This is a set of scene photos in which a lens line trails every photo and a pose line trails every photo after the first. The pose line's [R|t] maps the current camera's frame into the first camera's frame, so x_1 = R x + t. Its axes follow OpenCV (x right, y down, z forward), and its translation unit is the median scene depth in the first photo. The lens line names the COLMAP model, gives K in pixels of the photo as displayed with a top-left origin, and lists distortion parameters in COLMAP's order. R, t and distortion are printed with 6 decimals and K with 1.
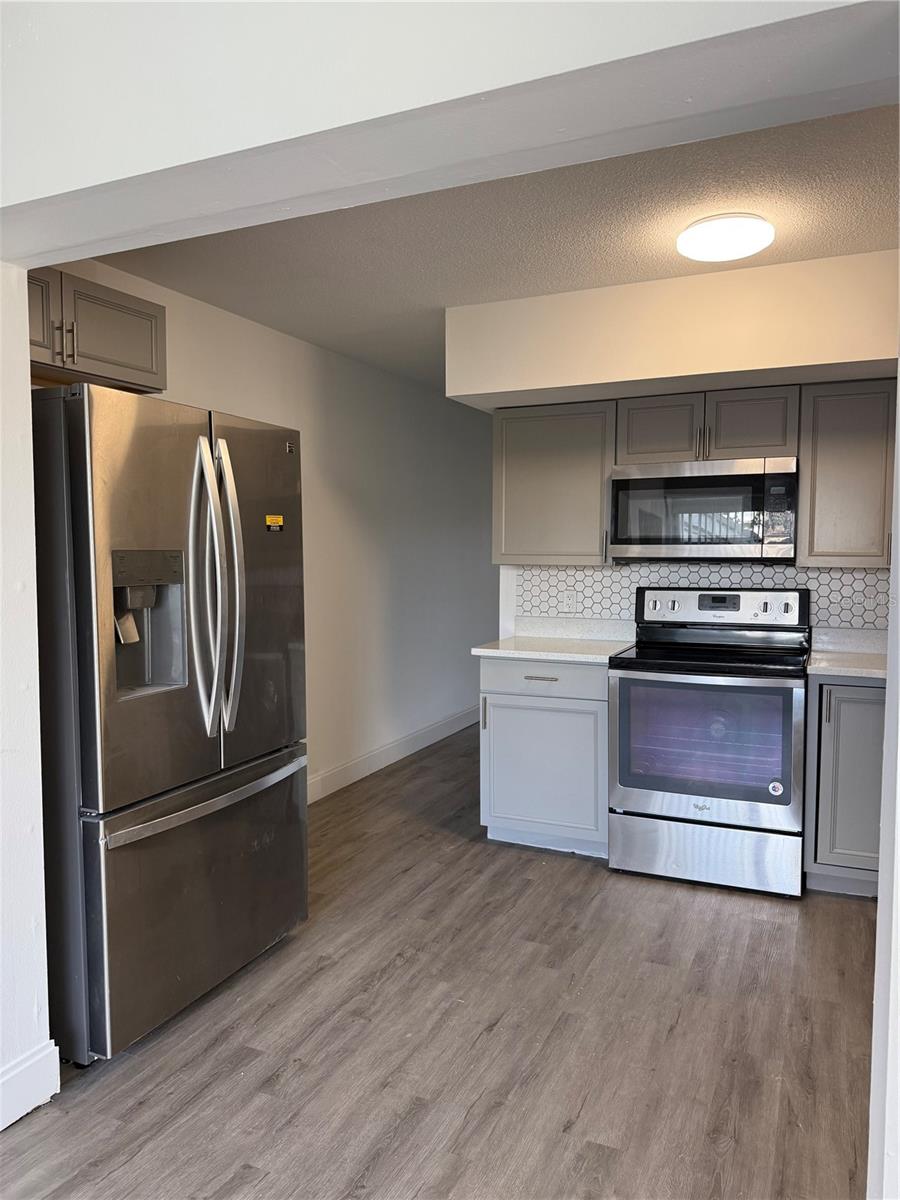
lens RADIAL K [[854.2, 0, 449.2], [0, 854.2, 599.0], [0, 0, 1]] dist [0.073970, -0.034817]
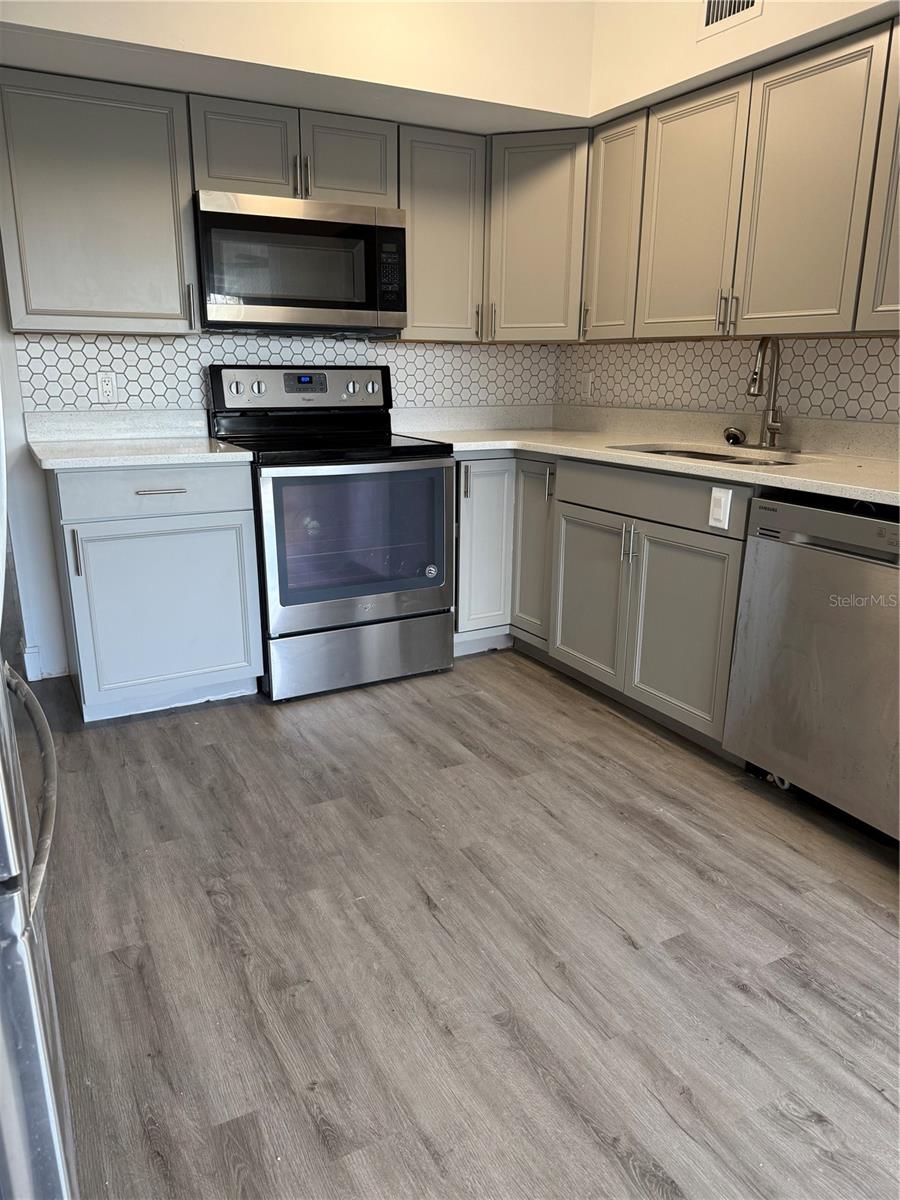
lens RADIAL K [[854.2, 0, 444.7], [0, 854.2, 598.3], [0, 0, 1]] dist [0.073970, -0.034817]
pose [[0.621327, -0.205992, 0.755989, -0.417663], [0.040018, 0.971908, 0.231936, 0.026778], [-0.782529, -0.113855, 0.612116, 0.451576]]
